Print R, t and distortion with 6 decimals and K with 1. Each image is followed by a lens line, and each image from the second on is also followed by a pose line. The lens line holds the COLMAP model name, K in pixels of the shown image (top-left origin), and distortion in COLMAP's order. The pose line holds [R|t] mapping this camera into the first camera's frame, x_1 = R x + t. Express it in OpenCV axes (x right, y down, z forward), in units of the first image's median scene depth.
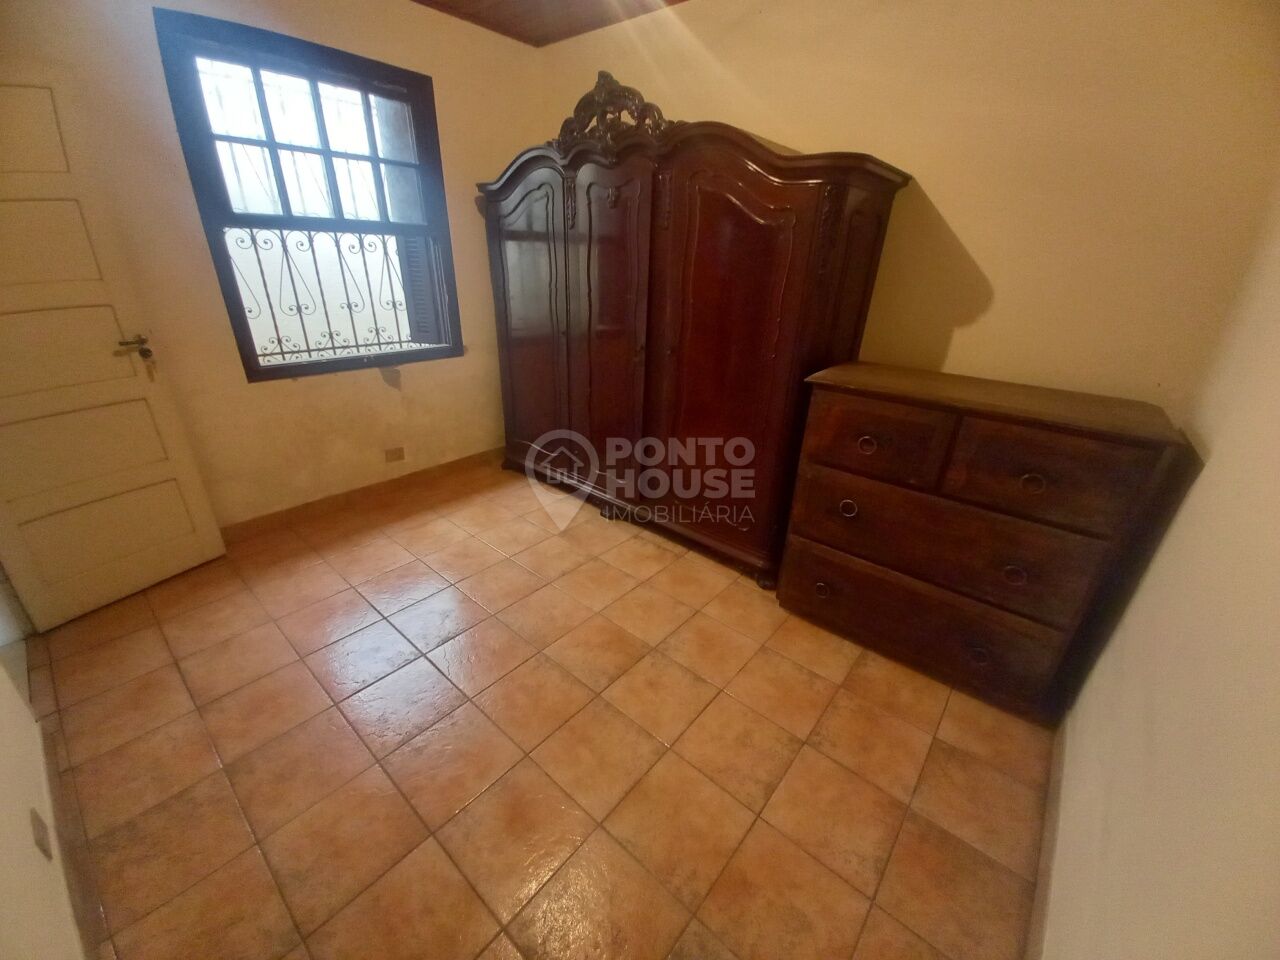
lens RADIAL K [[500.6, 0, 635.8], [0, 500.6, 482.6], [0, 0, 1]] dist [0.013598, -0.015493]
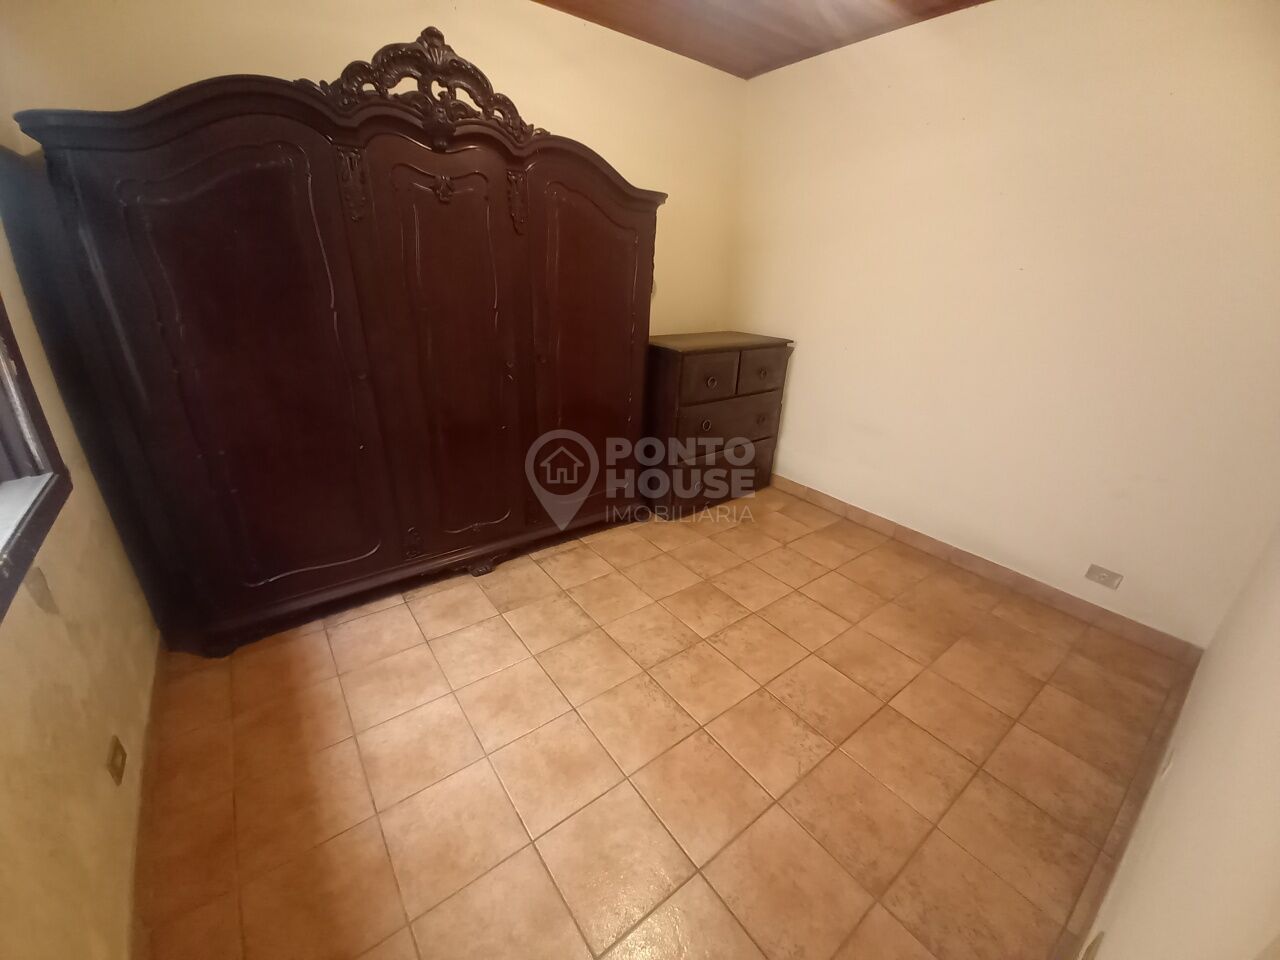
lens RADIAL K [[500.6, 0, 635.8], [0, 500.6, 482.6], [0, 0, 1]] dist [0.013598, -0.015493]
pose [[0.209622, -0.406430, 0.889311, -1.004894], [0.369011, 0.875144, 0.312975, -0.338522], [-0.905477, 0.262559, 0.333426, 0.659981]]
